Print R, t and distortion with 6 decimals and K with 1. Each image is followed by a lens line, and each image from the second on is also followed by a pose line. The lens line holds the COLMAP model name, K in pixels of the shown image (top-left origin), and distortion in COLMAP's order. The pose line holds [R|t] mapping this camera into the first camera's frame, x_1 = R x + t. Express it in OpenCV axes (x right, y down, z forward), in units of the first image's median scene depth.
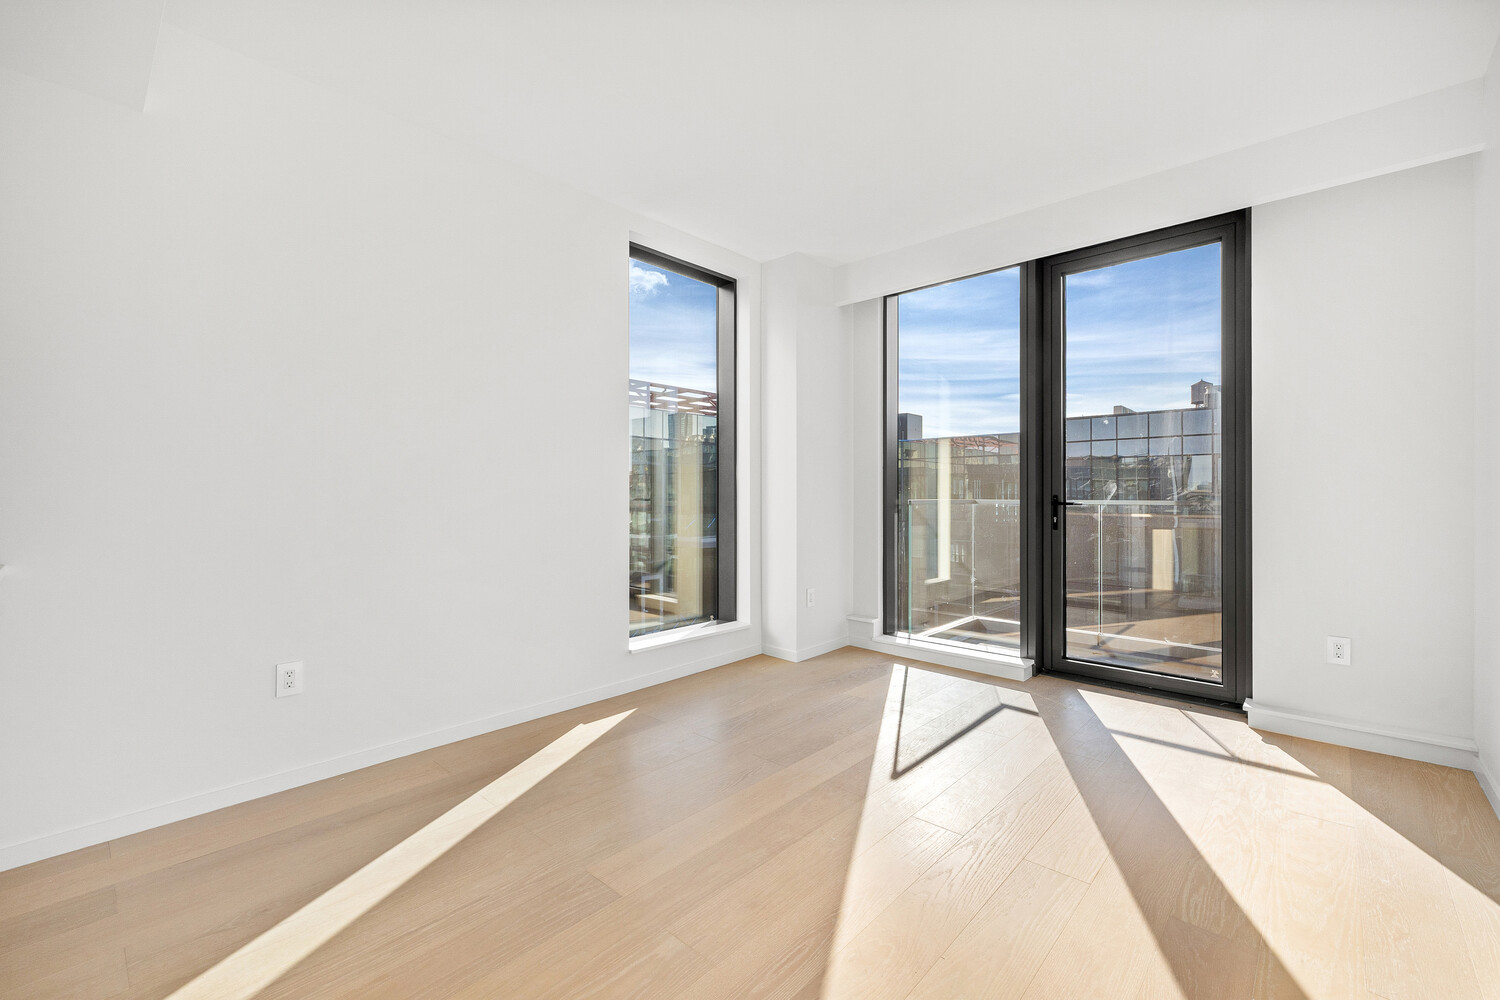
lens RADIAL K [[631.6, 0, 764.8], [0, 631.6, 501.9], [0, 0, 1]] dist [-0.002296, -0.000156]
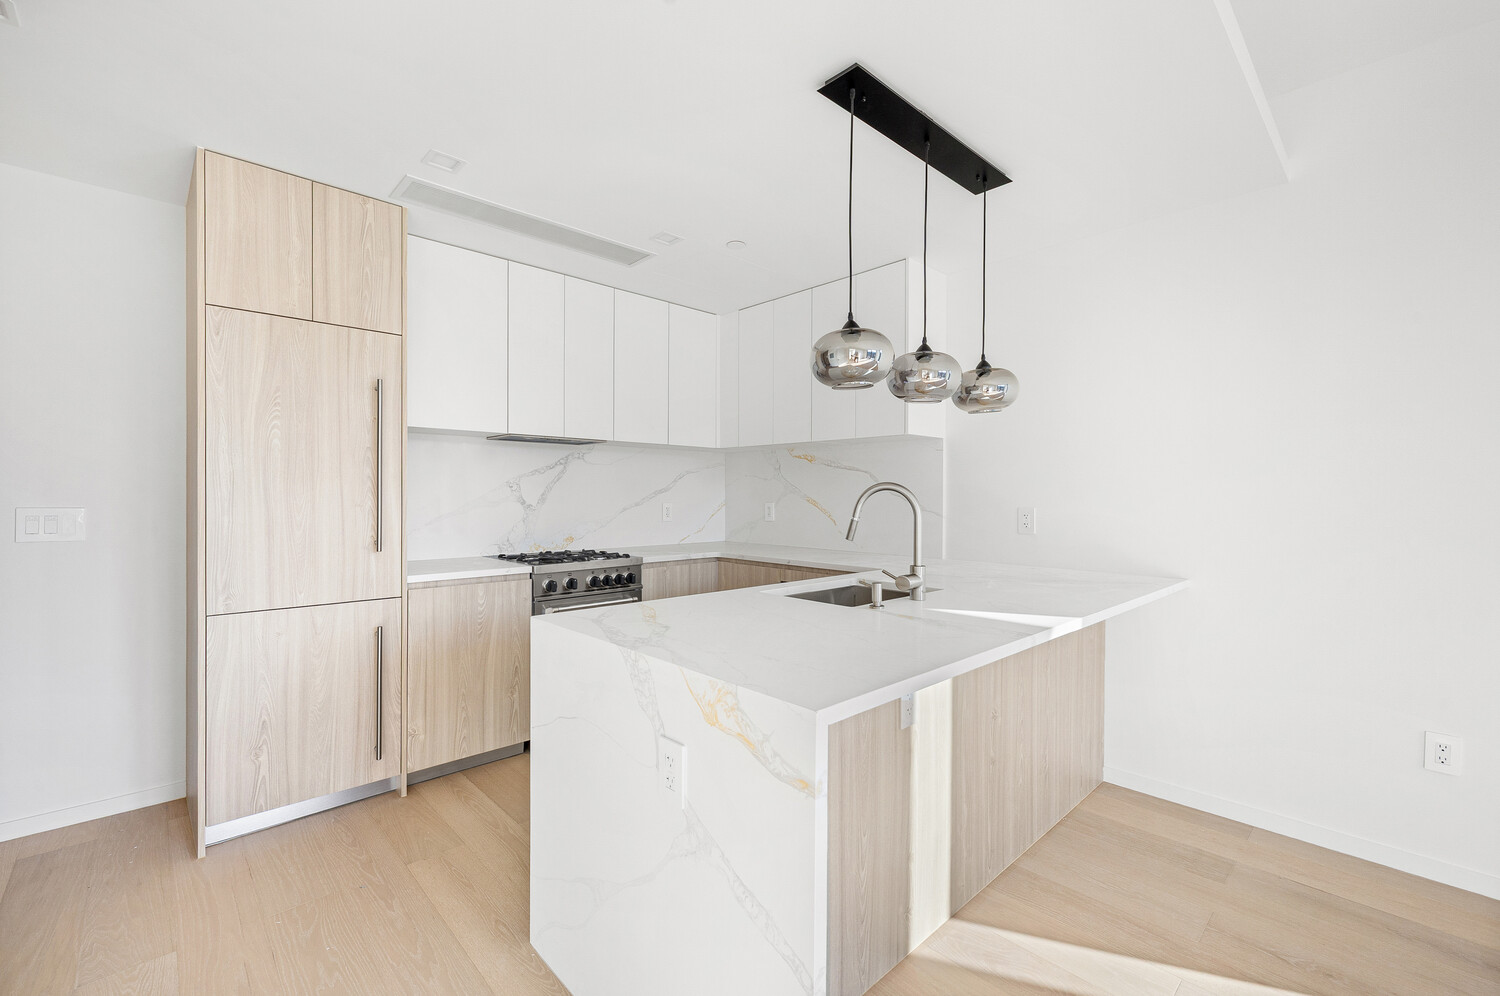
lens RADIAL K [[631.6, 0, 752.3], [0, 631.6, 501.0], [0, 0, 1]] dist [-0.002296, -0.000156]
pose [[-0.081543, 0.009726, -0.996622, 0.106825], [-0.020158, 0.999732, 0.011406, -0.033287], [0.996466, 0.021020, -0.081325, 0.079870]]
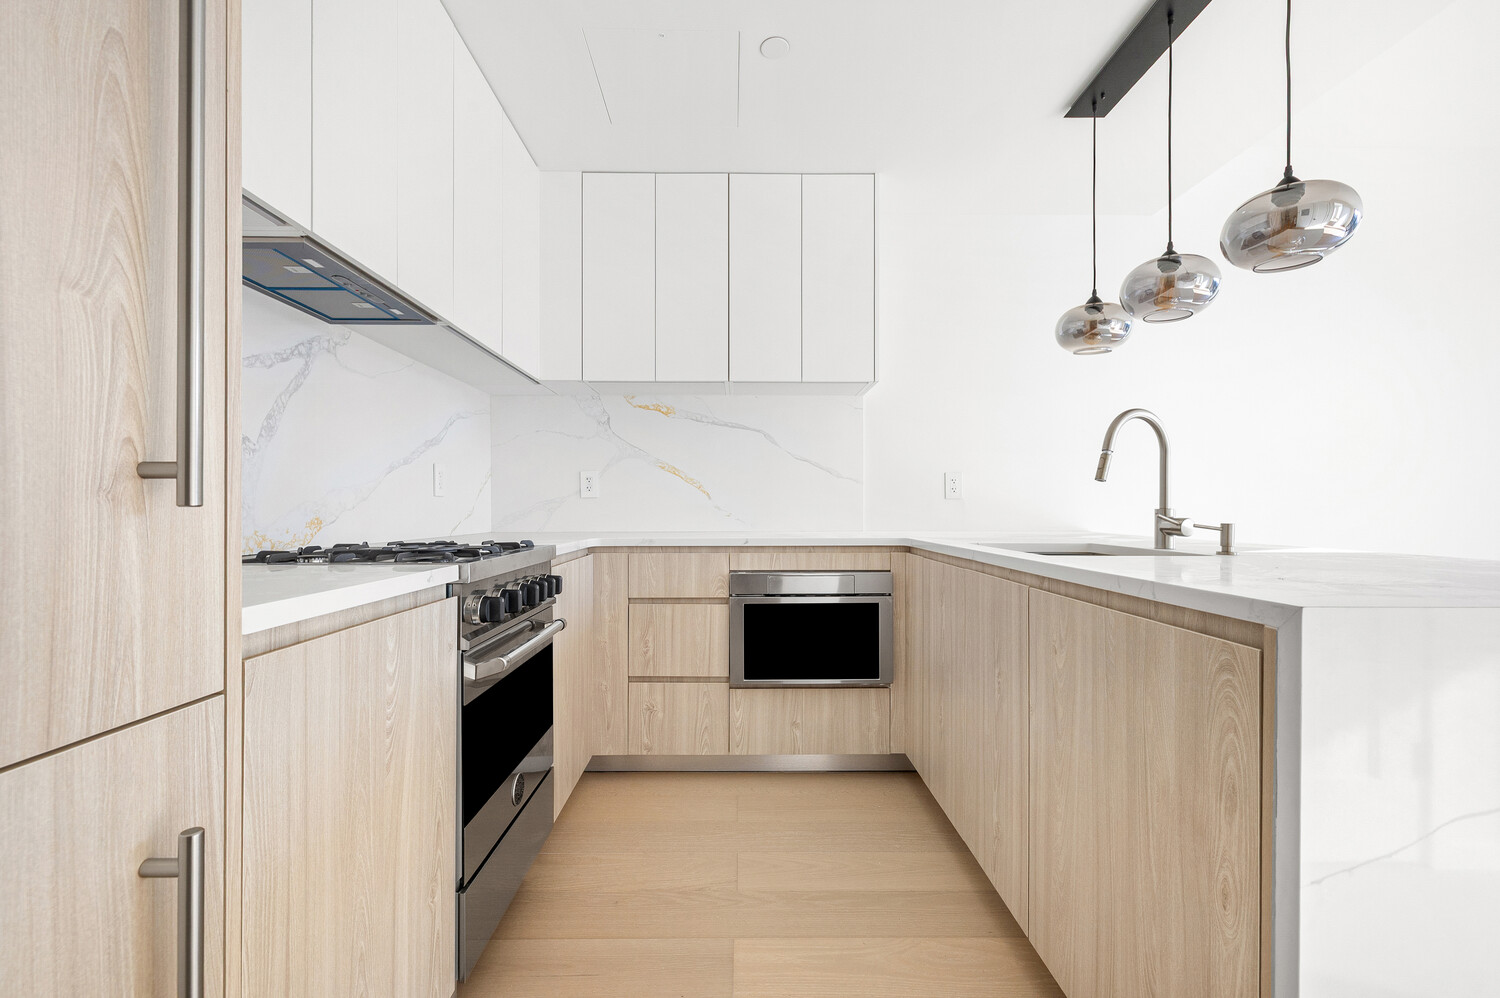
lens RADIAL K [[631.6, 0, 746.2], [0, 631.6, 511.4], [0, 0, 1]] dist [-0.002296, -0.000156]
pose [[0.673301, 0.002630, -0.739364, -0.300496], [-0.011559, 0.999909, -0.006970, 0.033043], [0.739278, 0.013239, 0.673270, -0.349419]]
